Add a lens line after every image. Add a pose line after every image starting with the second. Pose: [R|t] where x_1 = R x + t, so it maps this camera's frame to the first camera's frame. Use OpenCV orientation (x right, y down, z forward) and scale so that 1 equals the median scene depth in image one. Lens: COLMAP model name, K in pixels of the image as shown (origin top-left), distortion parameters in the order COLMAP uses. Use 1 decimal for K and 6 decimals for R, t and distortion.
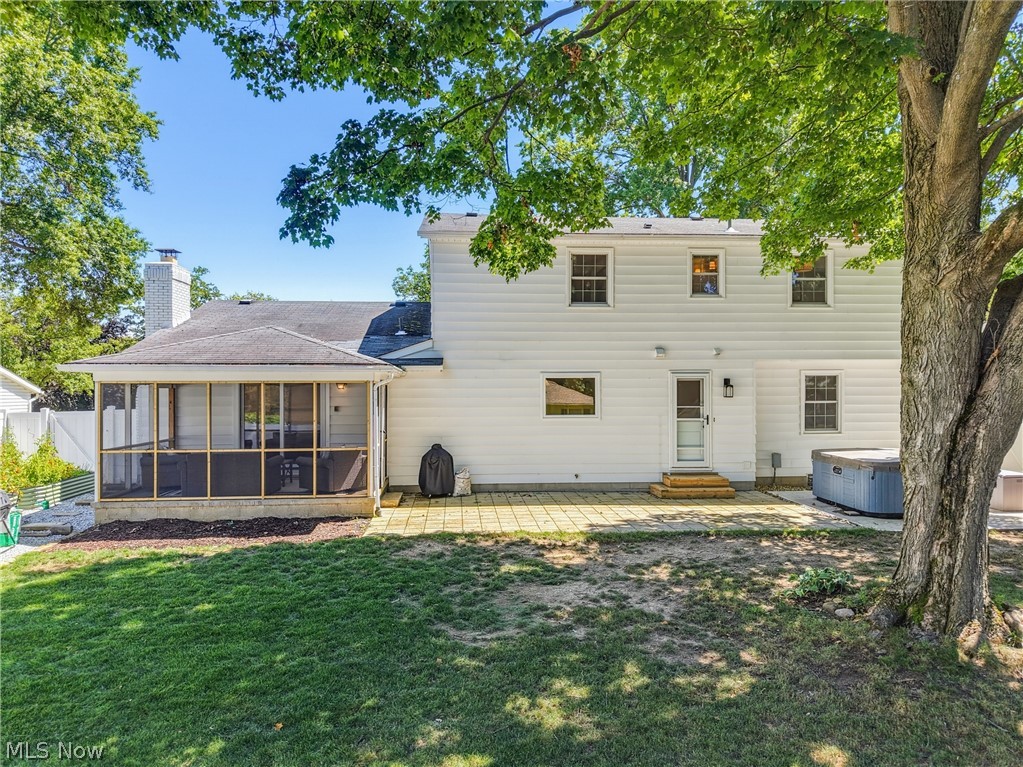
lens RADIAL K [[695.3, 0, 514.1], [0, 695.3, 386.1], [0, 0, 1]] dist [0.010696, -0.009448]
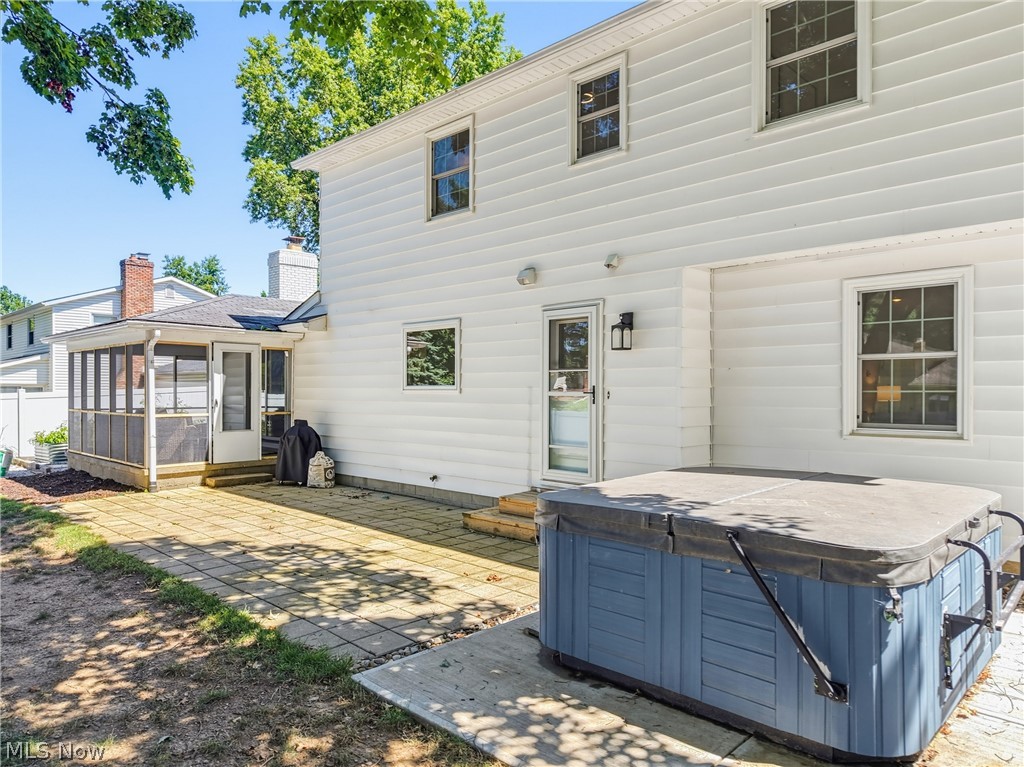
lens RADIAL K [[696.0, 0, 515.7], [0, 696.0, 378.9], [0, 0, 1]] dist [0.010696, -0.009448]
pose [[0.657670, -0.005595, -0.753286, 0.635393], [0.010419, 0.999944, 0.001669, 0.035111], [0.753234, -0.008946, 0.657691, 0.622174]]
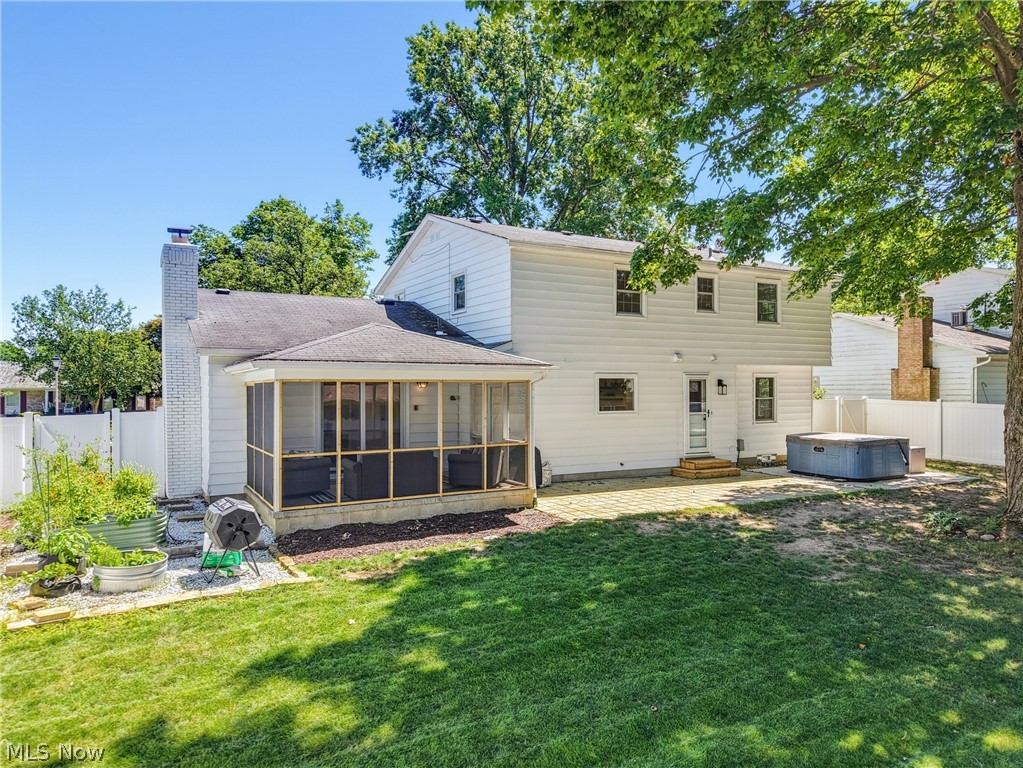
lens RADIAL K [[695.3, 0, 512.1], [0, 695.3, 389.3], [0, 0, 1]] dist [0.010696, -0.009448]
pose [[0.910451, -0.000810, 0.413615, -0.543271], [-0.000436, 0.999996, 0.002918, 0.003031], [-0.413616, -0.002837, 0.910447, 0.035218]]
